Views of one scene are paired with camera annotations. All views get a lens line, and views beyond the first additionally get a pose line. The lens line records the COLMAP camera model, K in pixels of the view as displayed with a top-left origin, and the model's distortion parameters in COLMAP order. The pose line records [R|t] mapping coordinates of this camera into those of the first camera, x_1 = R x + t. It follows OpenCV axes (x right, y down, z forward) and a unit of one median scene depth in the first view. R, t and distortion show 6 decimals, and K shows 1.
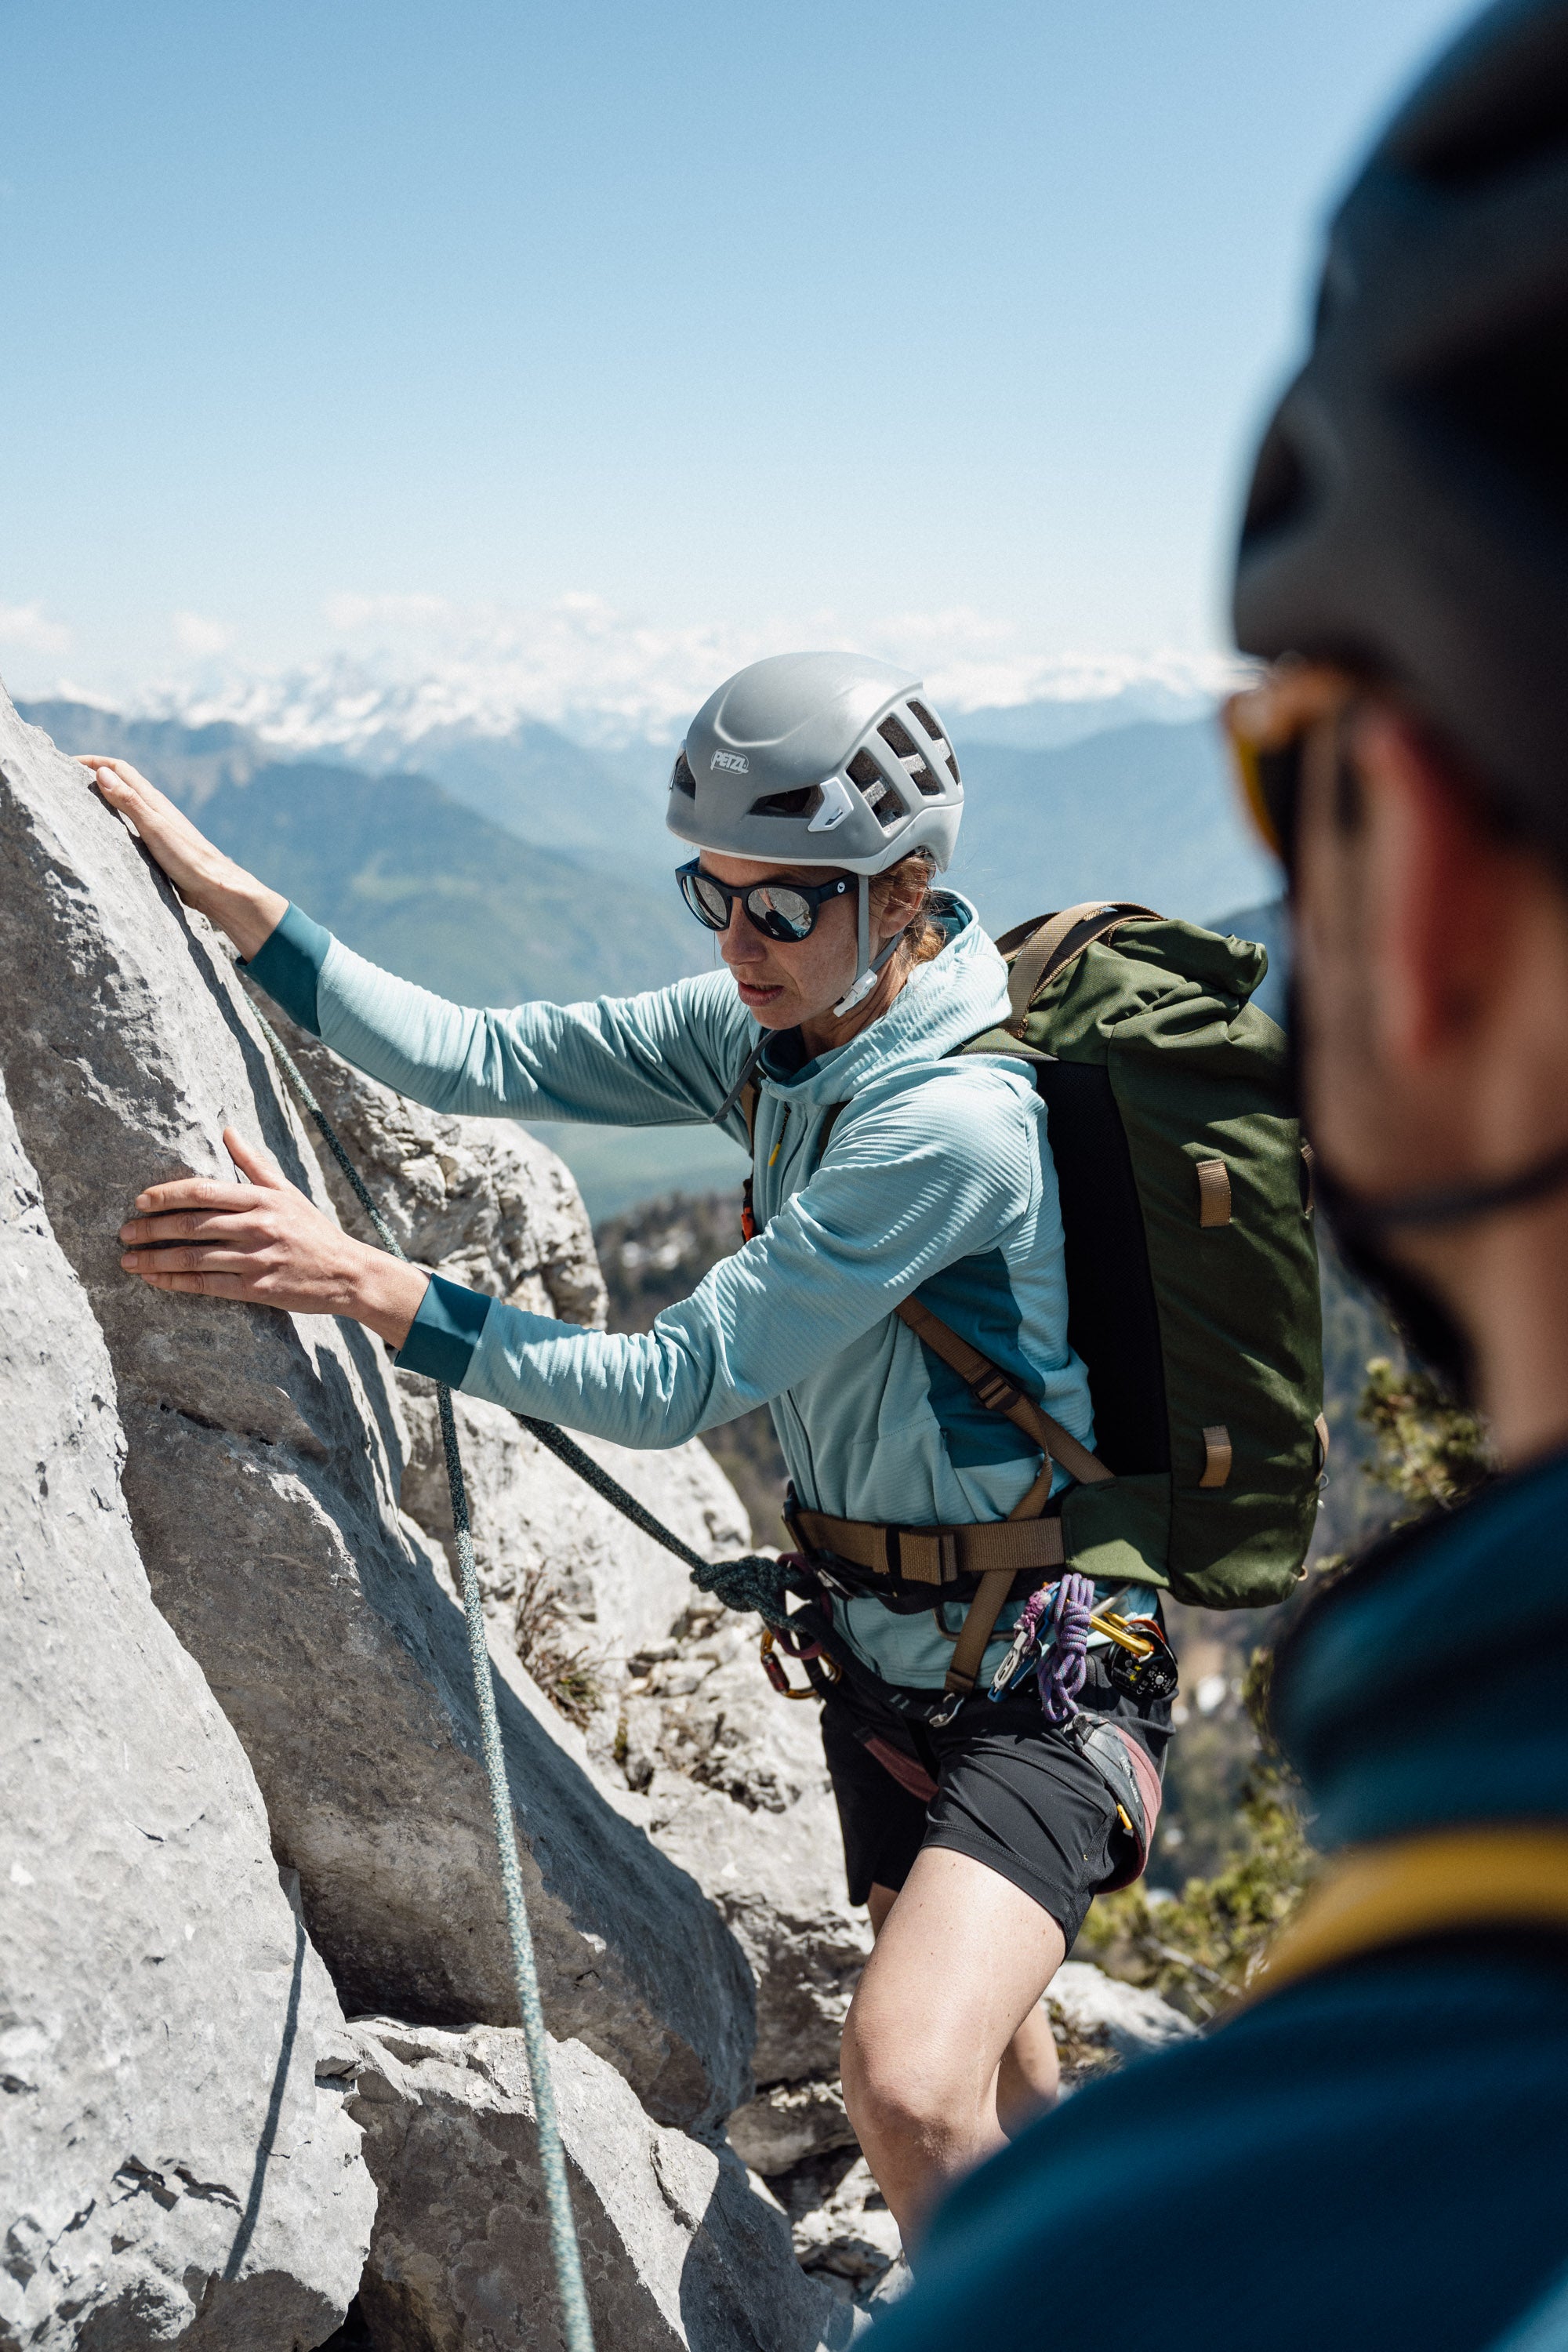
lens RADIAL K [[2210.2, 0, 783.2], [0, 2210.2, 1142.4], [0, 0, 1]] dist [-0.006084, 0.001418]
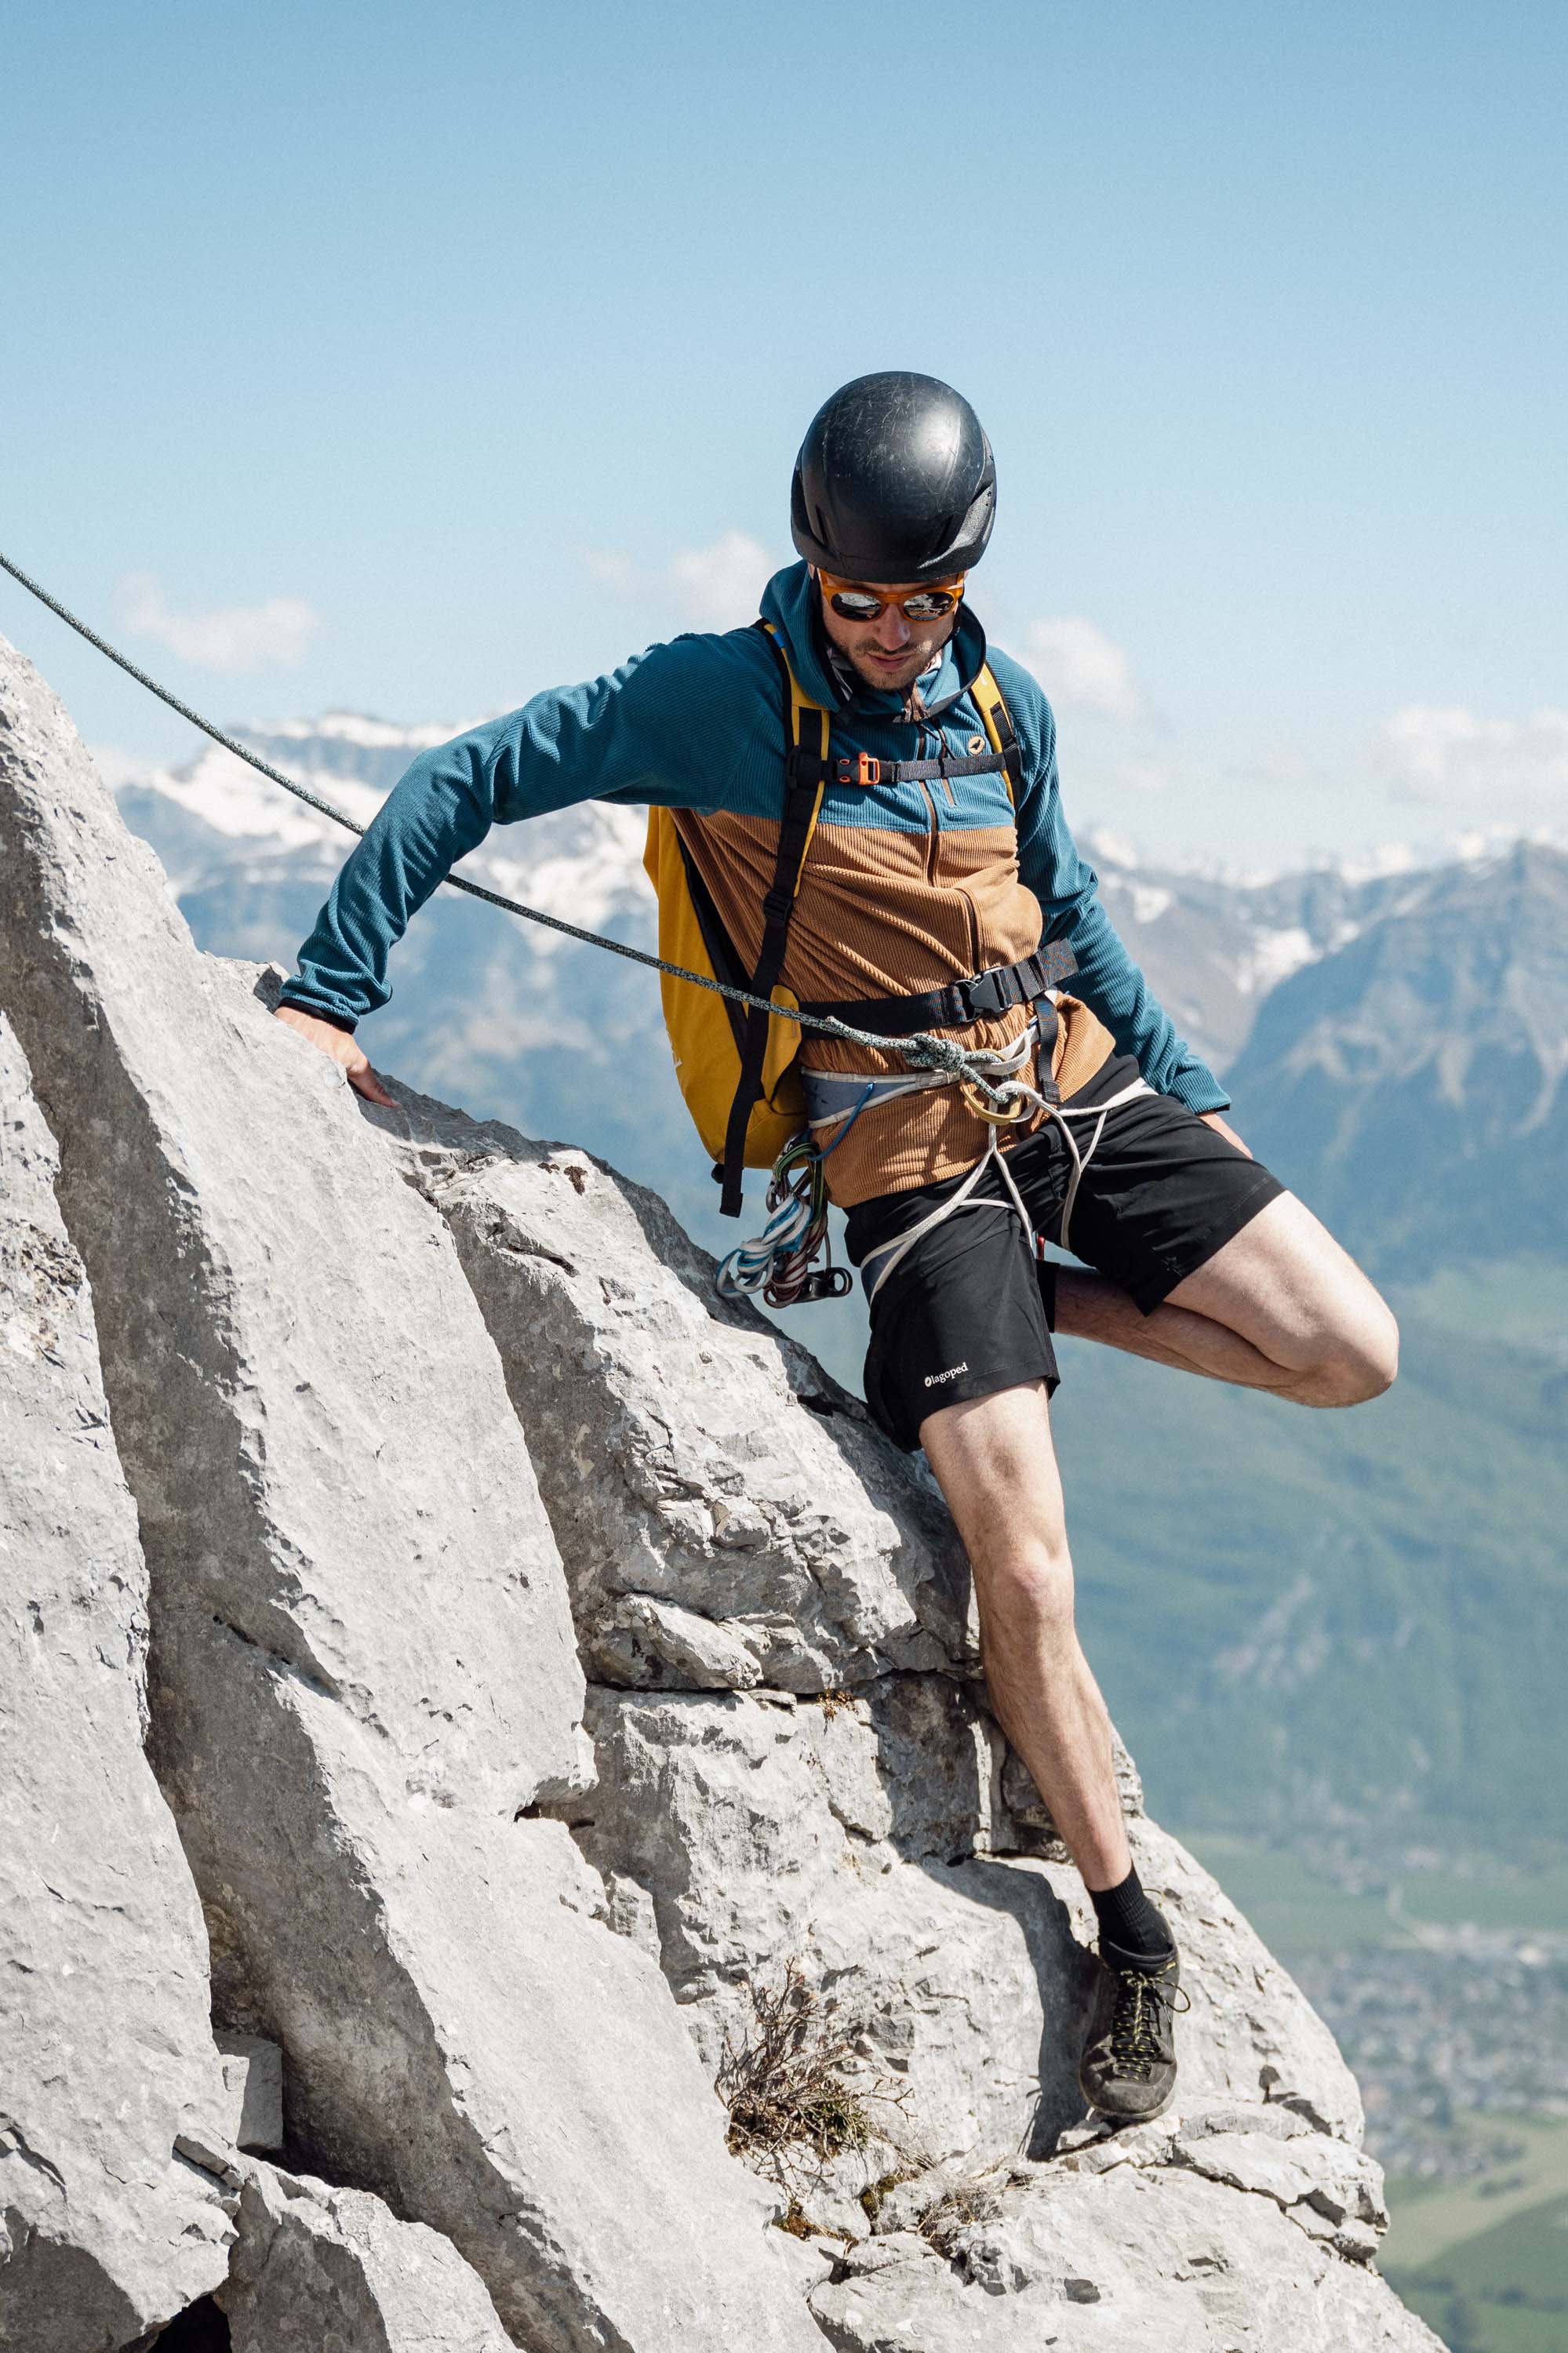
lens RADIAL K [[4667.8, 0, 815.1], [0, 4667.8, 1251.2], [0, 0, 1]] dist [0.010285, 0.026243]
pose [[0.852114, 0.090336, -0.515501, 1.280450], [-0.151484, 0.985400, -0.077720, 0.068618], [0.500954, 0.144316, 0.853357, -1.037601]]
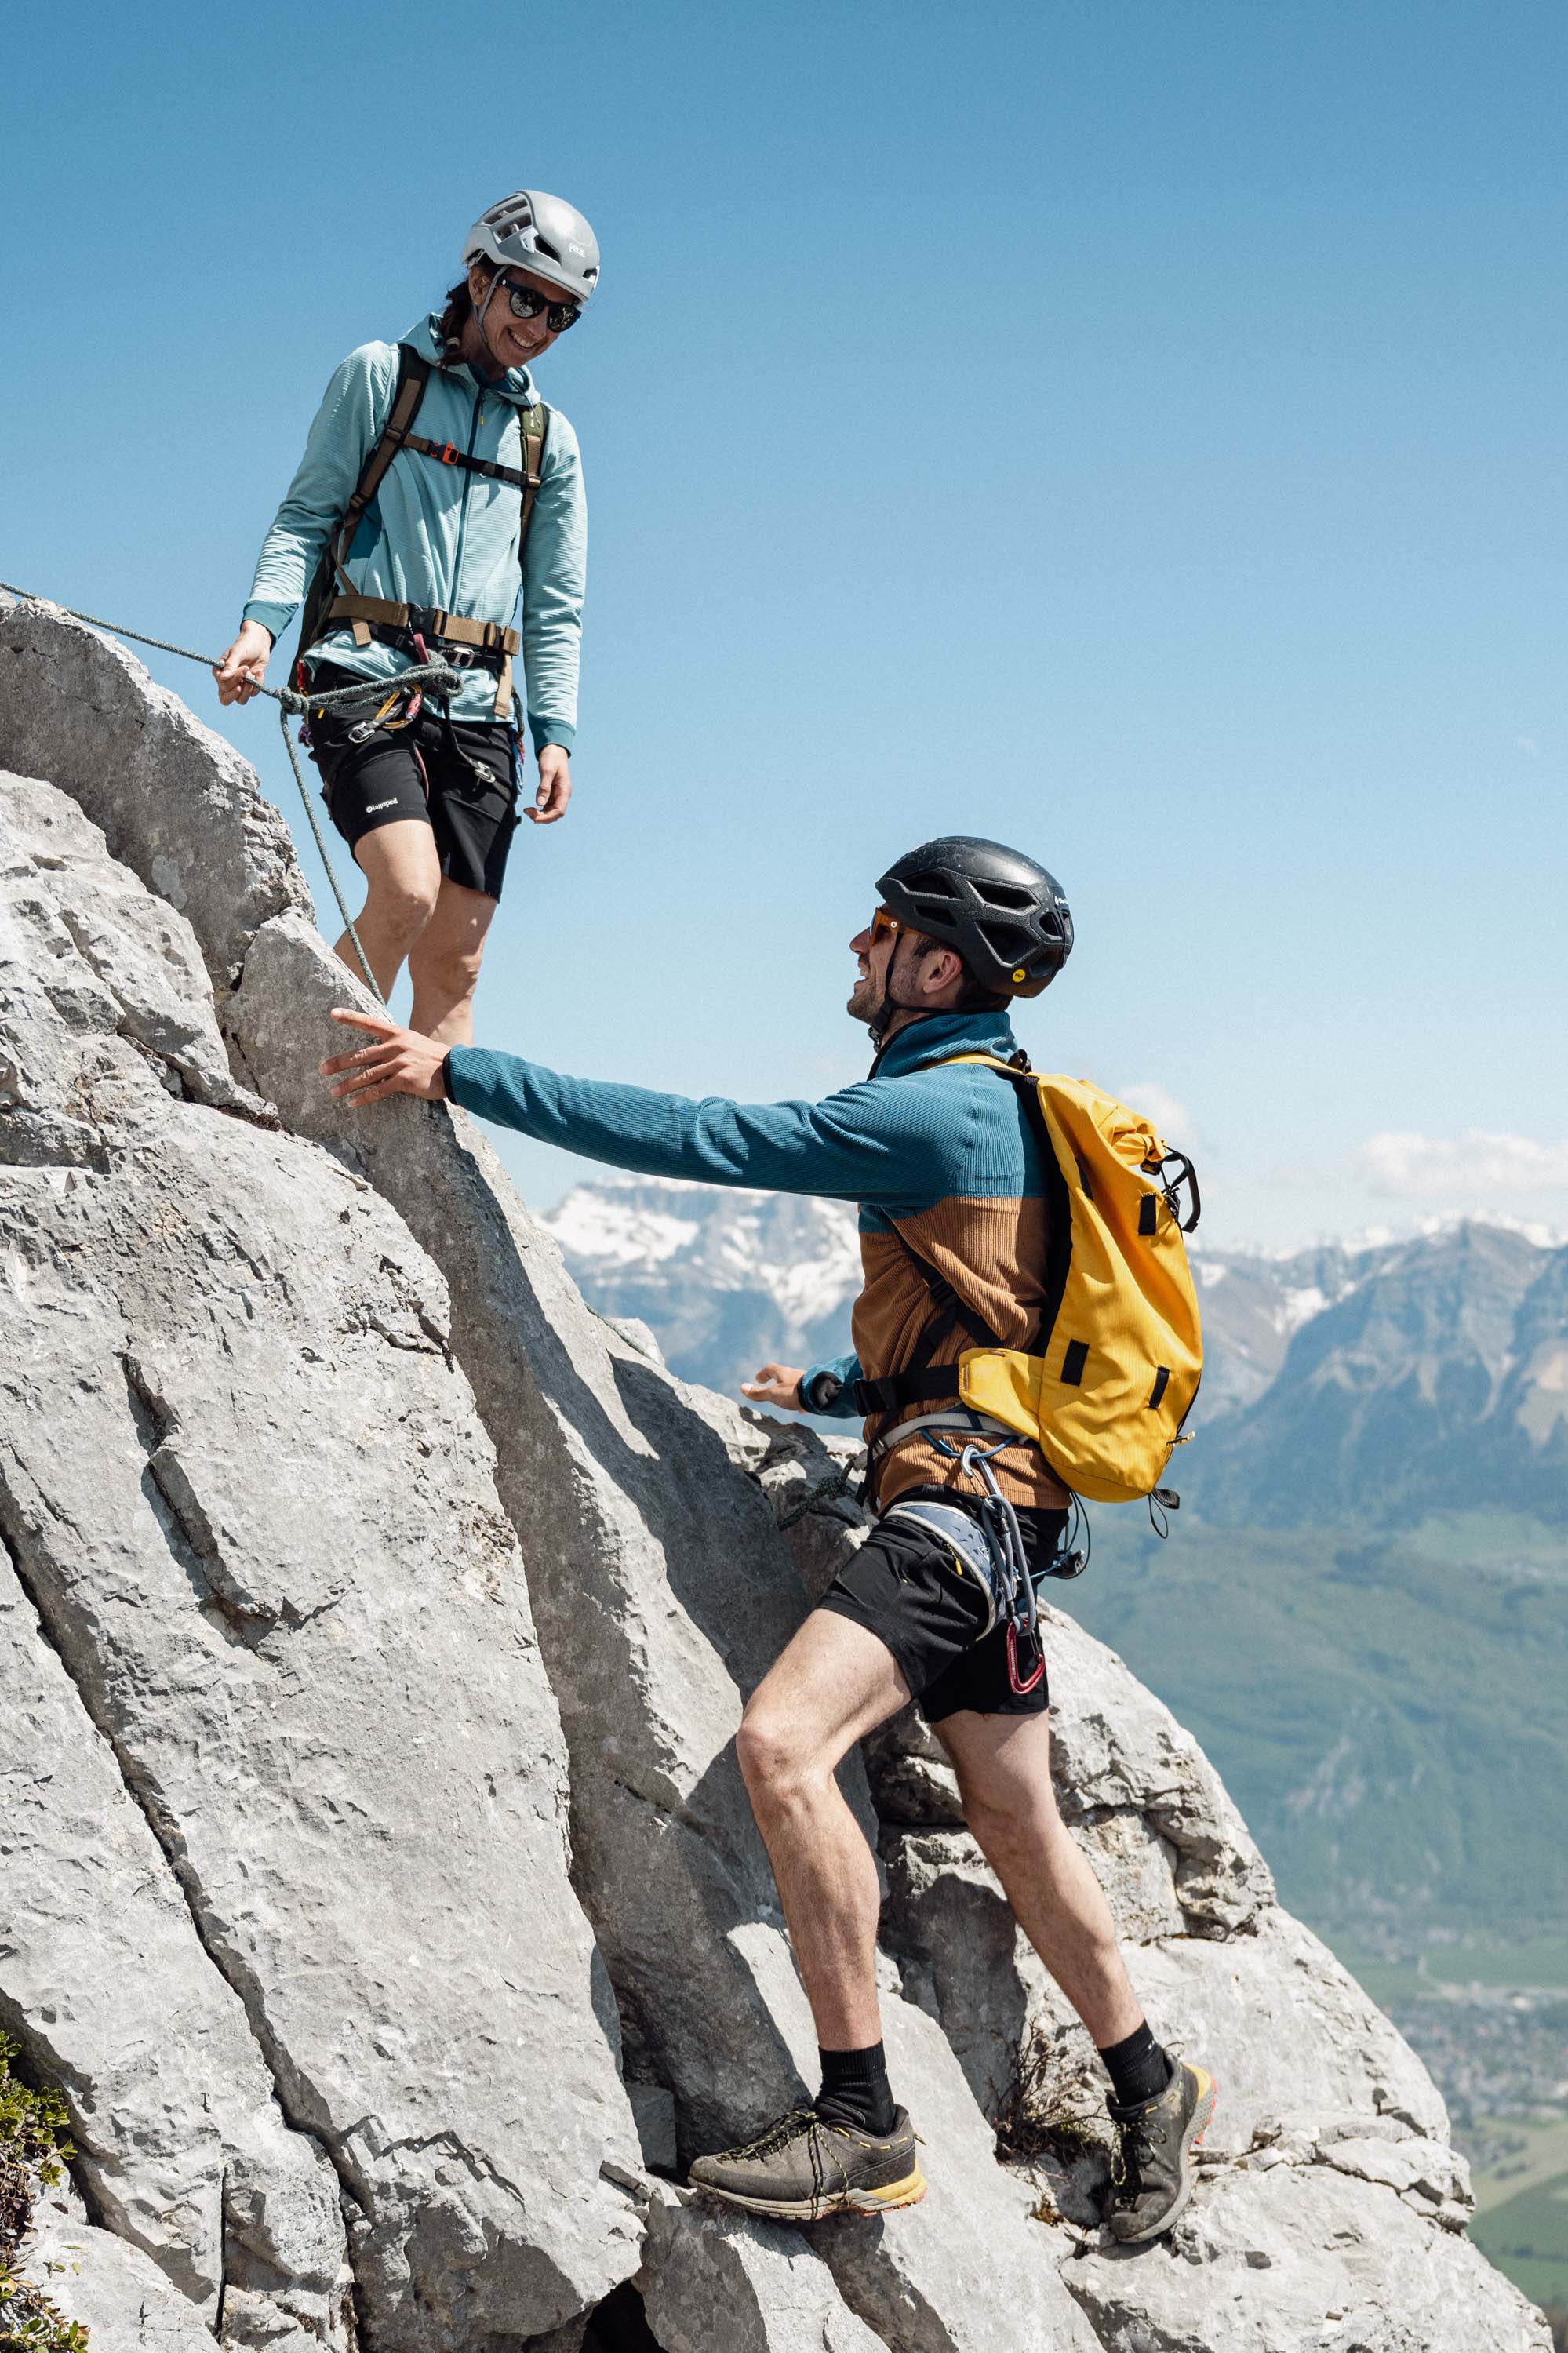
lens RADIAL K [[3172.7, 0, 784.0], [0, 3172.7, 1176.5], [0, 0, 1]] dist [-0.002935, 0.029217]
pose [[0.820344, -0.005521, -0.571843, 1.205059], [-0.117640, 0.976938, -0.178195, 0.082012], [0.559639, 0.213453, 0.800776, -0.972030]]
